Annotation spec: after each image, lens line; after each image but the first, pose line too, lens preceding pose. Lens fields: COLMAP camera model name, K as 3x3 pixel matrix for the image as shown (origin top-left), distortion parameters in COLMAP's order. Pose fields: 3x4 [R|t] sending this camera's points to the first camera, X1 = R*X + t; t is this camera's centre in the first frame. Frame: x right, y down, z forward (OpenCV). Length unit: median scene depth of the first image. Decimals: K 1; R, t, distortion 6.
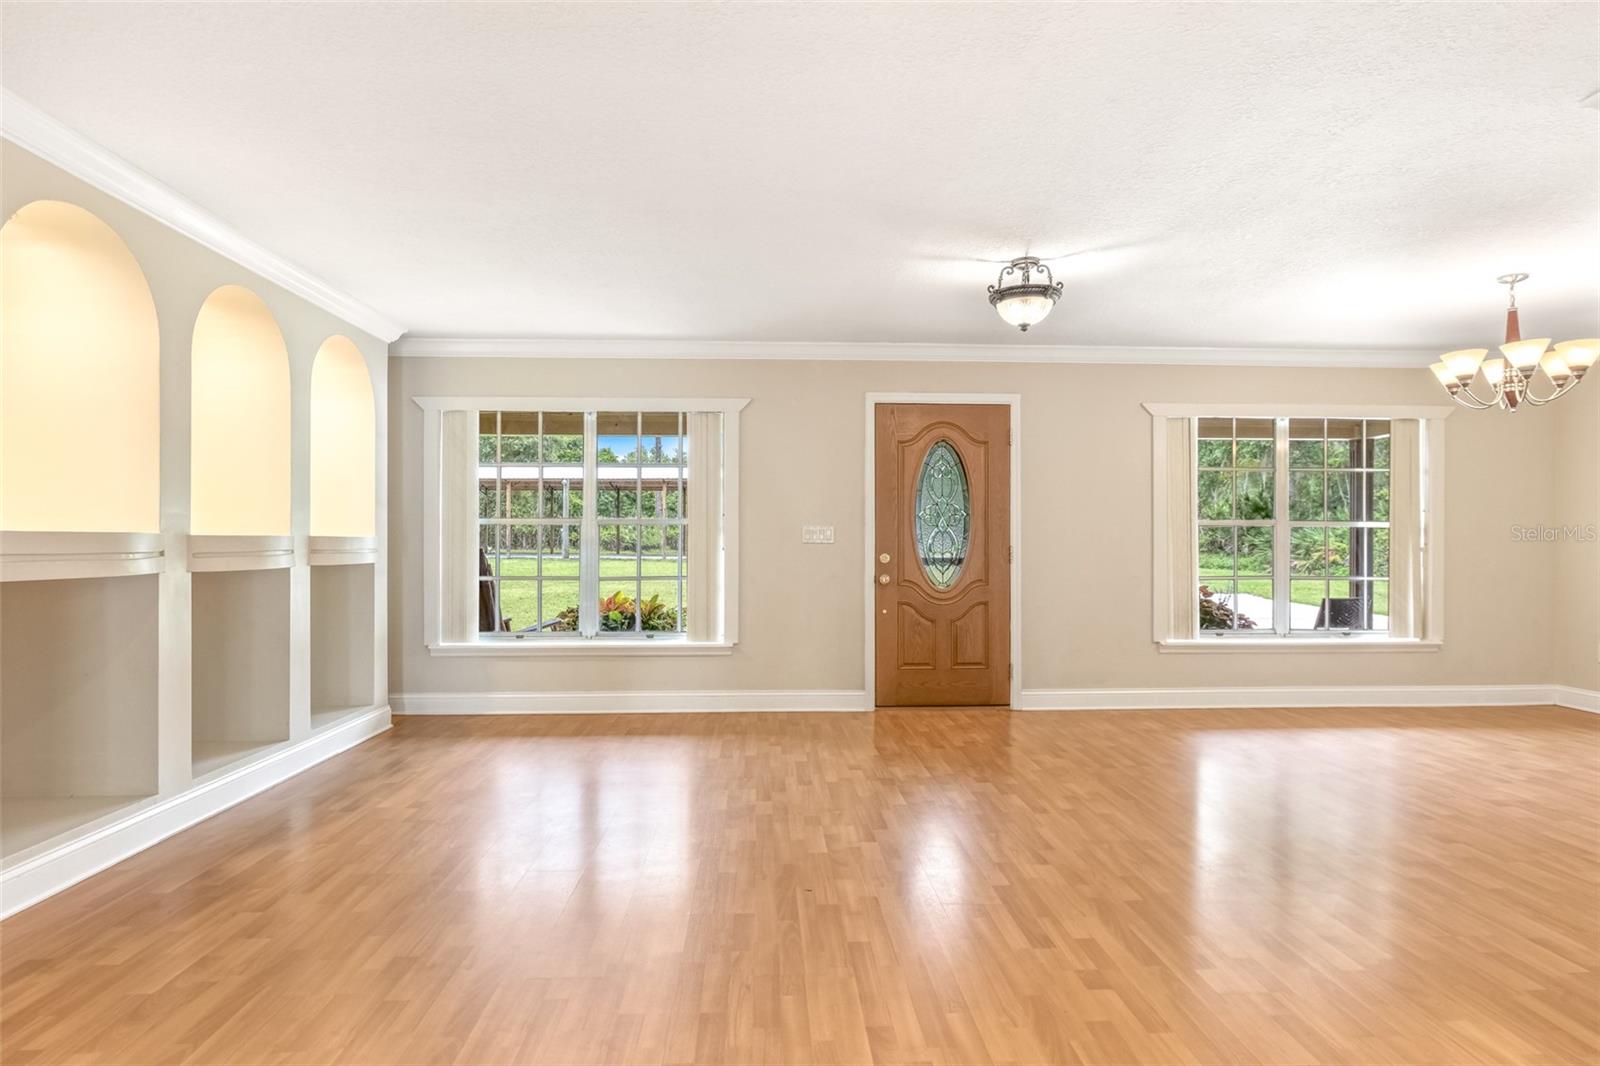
lens RADIAL K [[842.1, 0, 788.6], [0, 842.1, 540.0], [0, 0, 1]] dist [-0.005064, -0.001969]
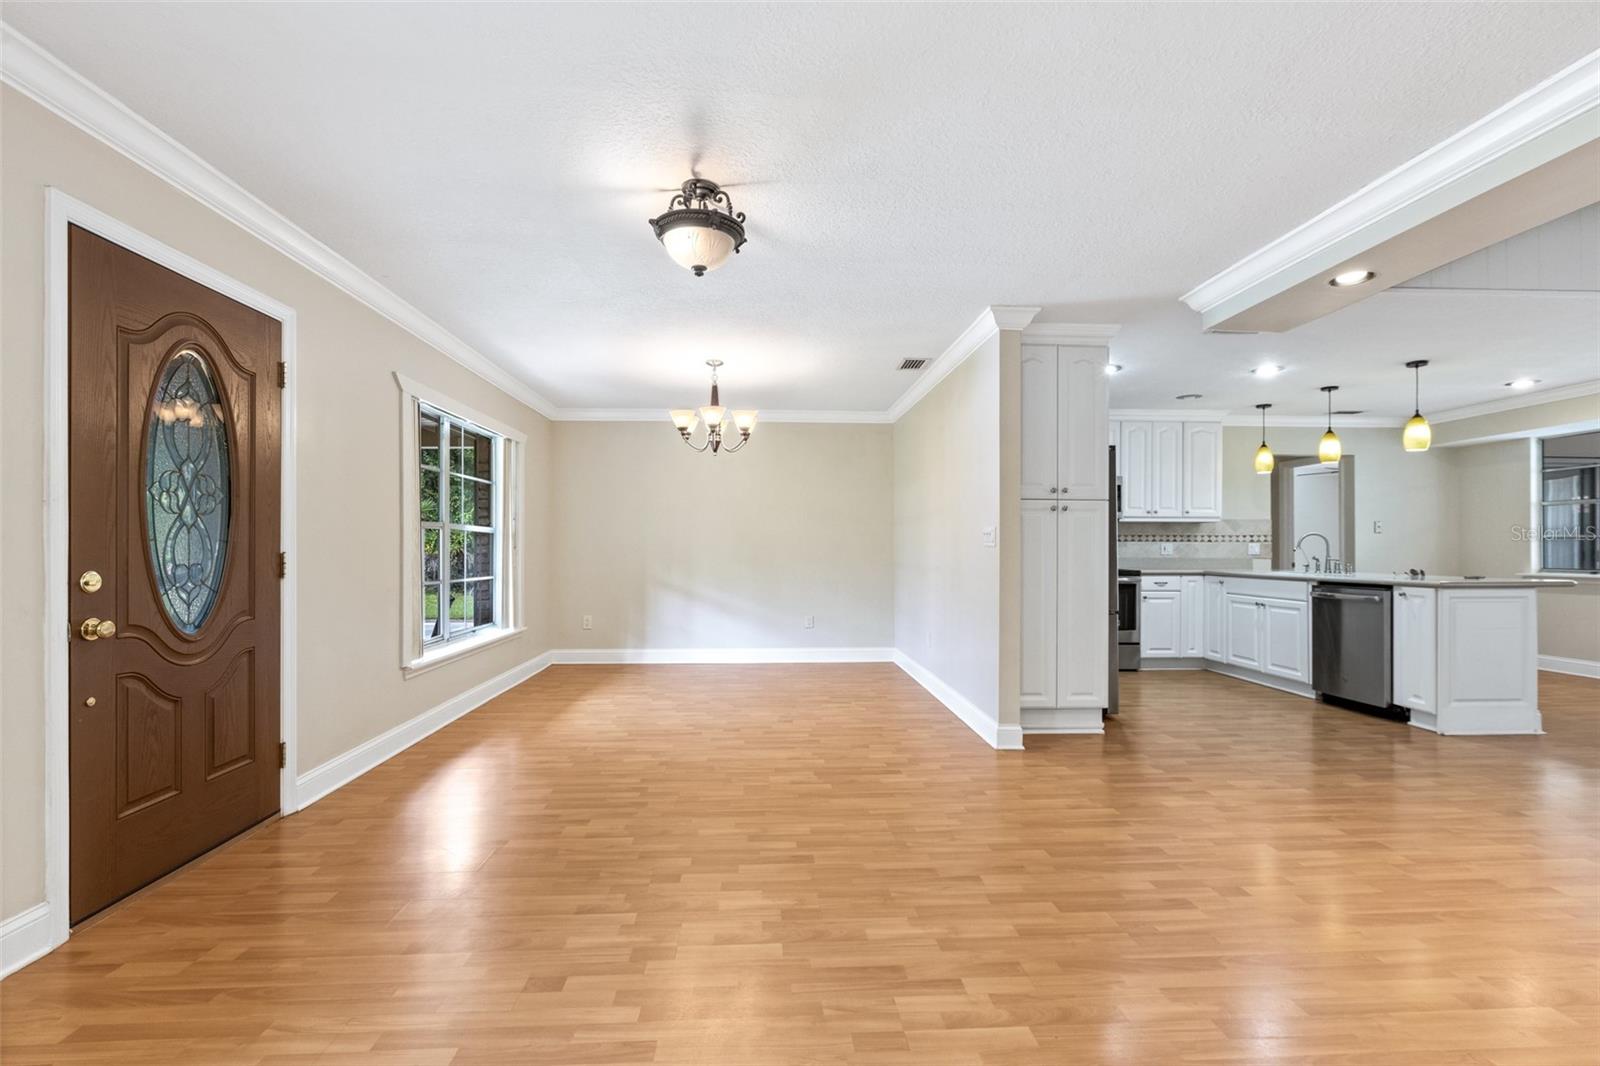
lens RADIAL K [[723.7, 0, 777.0], [0, 723.7, 543.5], [0, 0, 1]] dist [-0.002754, 0.000304]
pose [[-0.018111, 0.002703, 0.999832, -0.366939], [-0.005048, 0.999983, -0.002795, 0.001595], [-0.999823, -0.005098, -0.018097, 0.870295]]
